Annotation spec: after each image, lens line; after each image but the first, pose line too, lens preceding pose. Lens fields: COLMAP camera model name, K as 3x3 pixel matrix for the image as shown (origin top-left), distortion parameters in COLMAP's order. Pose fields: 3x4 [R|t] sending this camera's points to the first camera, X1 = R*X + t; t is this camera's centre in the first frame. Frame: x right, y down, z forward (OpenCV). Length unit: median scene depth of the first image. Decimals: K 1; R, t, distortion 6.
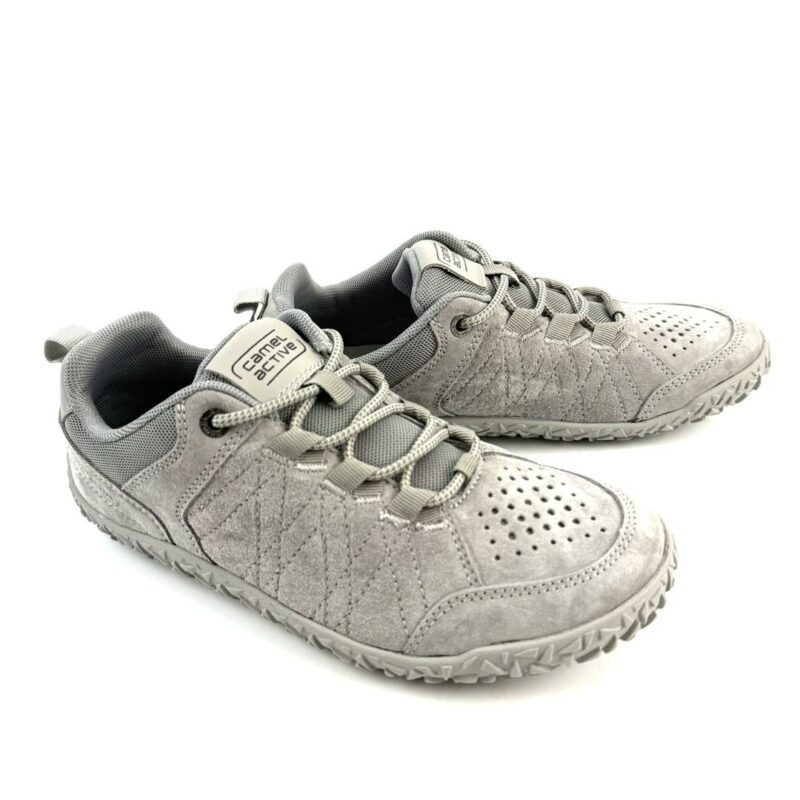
lens RADIAL K [[651.3, 0, 400.0], [0, 651.3, 400.0], [0, 0, 1]] dist [0.001692, 0.002657]
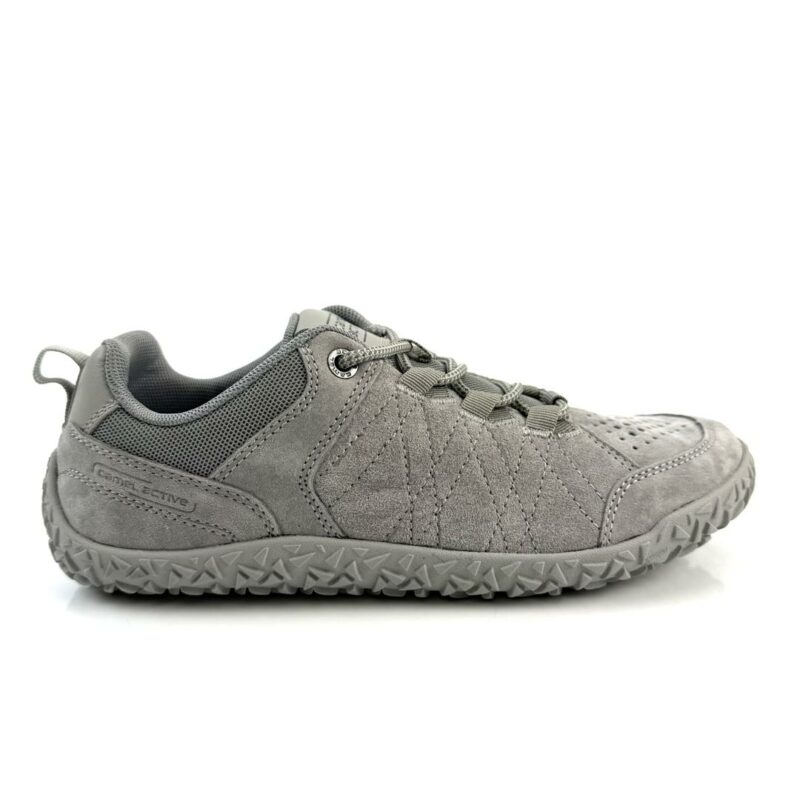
lens RADIAL K [[662.4, 0, 392.9], [0, 662.4, 397.8], [0, 0, 1]] dist [-0.002364, -0.008962]
pose [[0.906193, -0.084315, 0.414373, -0.619930], [0.215077, 0.935603, -0.279979, 0.364271], [-0.364083, 0.342837, 0.865971, 0.168393]]
